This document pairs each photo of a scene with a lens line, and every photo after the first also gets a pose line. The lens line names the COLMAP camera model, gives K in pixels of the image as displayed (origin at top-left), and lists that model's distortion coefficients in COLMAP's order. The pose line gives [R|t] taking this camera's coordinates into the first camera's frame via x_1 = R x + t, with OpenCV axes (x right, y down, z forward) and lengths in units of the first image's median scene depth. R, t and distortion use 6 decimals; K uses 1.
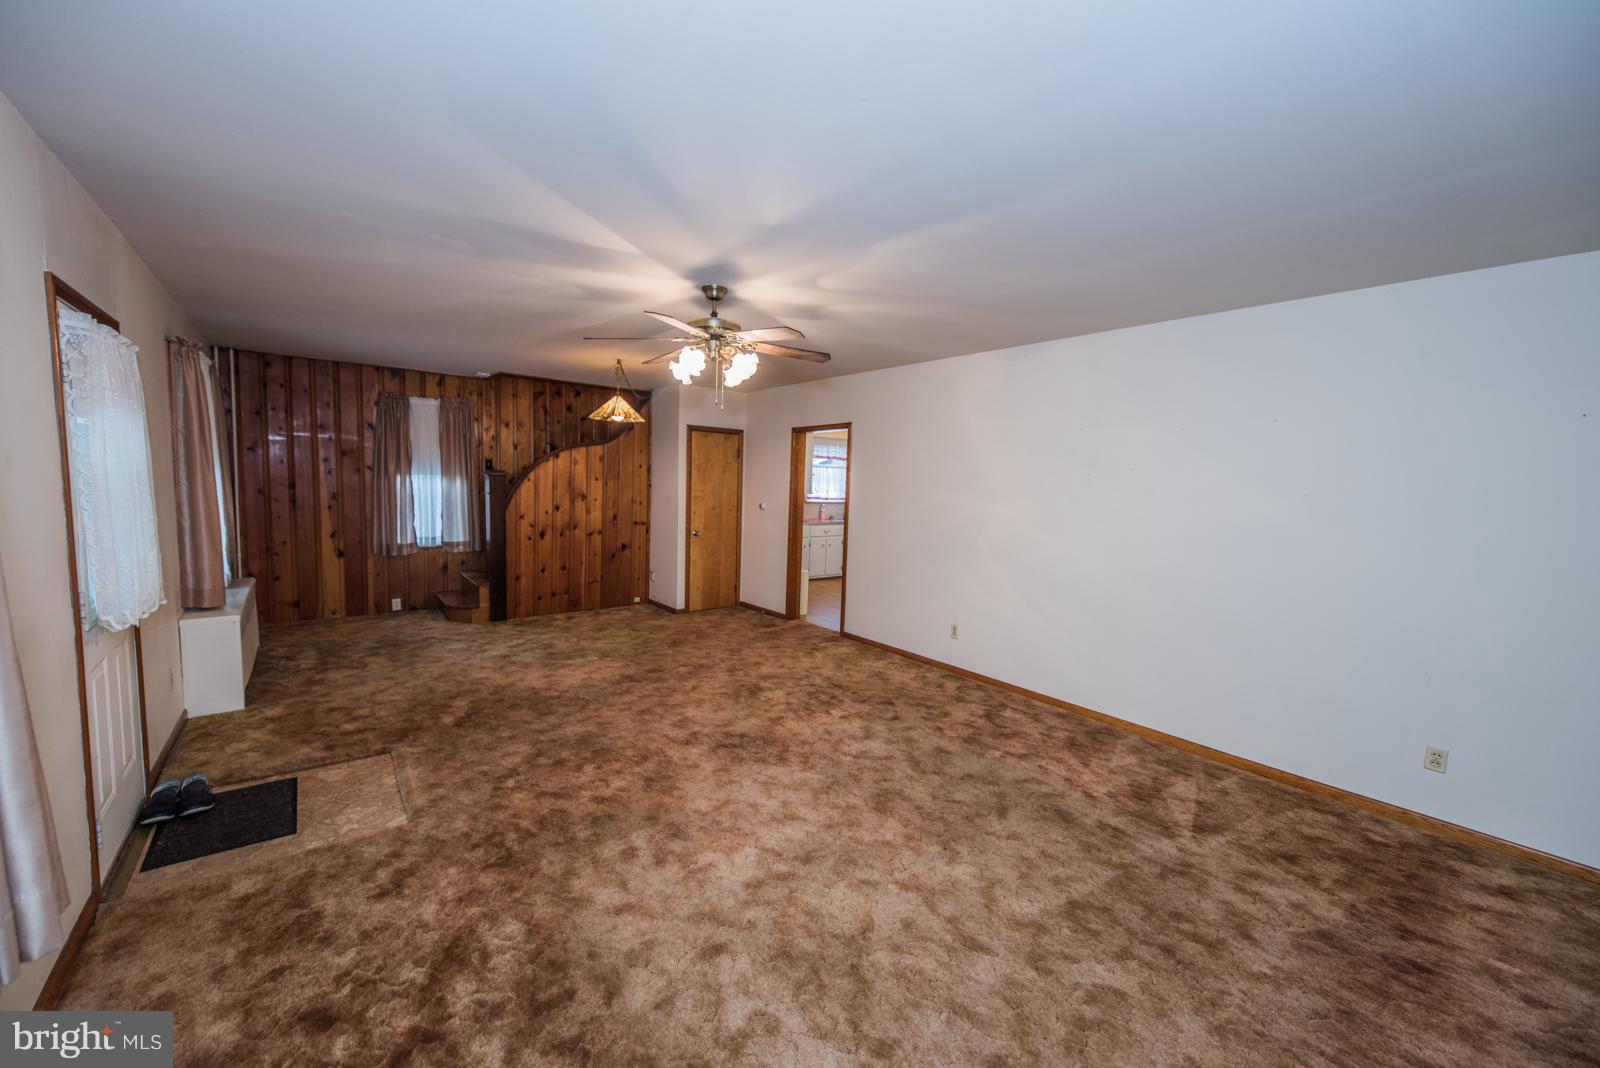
lens RADIAL K [[618.0, 0, 790.9], [0, 618.0, 535.8], [0, 0, 1]] dist [-0.001893, -0.002743]
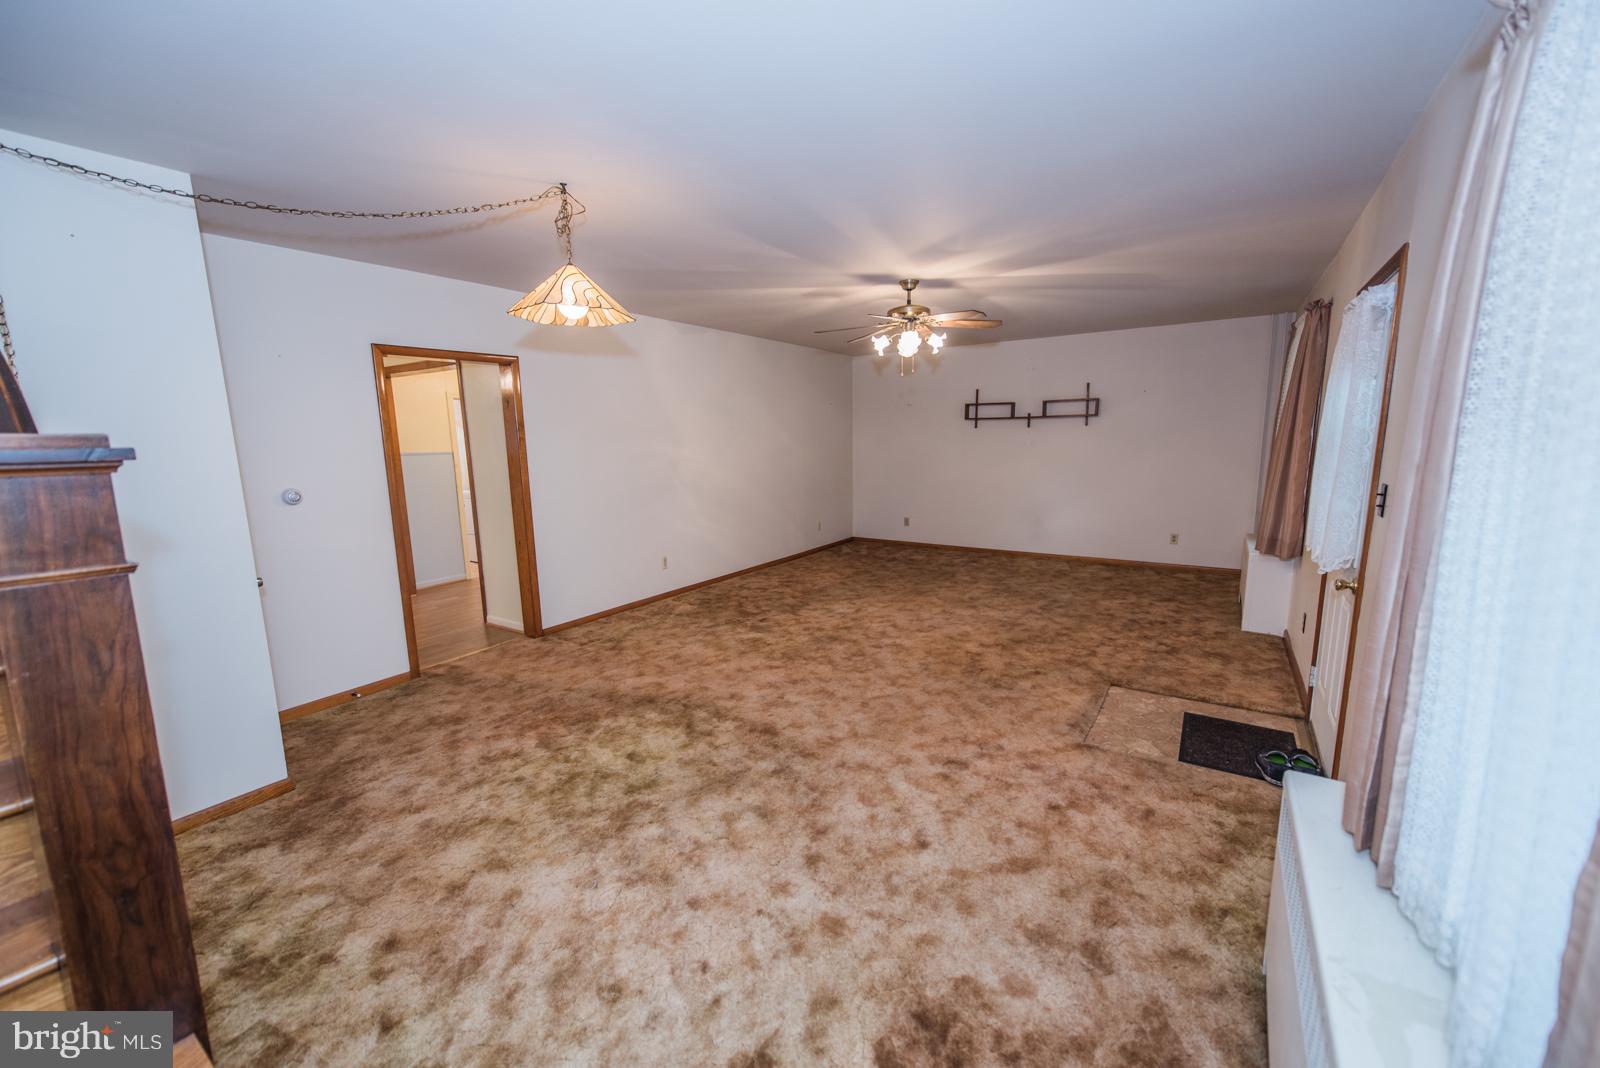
lens RADIAL K [[618.0, 0, 803.4], [0, 618.0, 541.5], [0, 0, 1]] dist [-0.001893, -0.002743]
pose [[-0.321768, -0.185888, 0.928392, -0.832266], [0.094631, 0.969315, 0.226879, -0.114204], [-0.942078, 0.160857, -0.294303, 1.029848]]
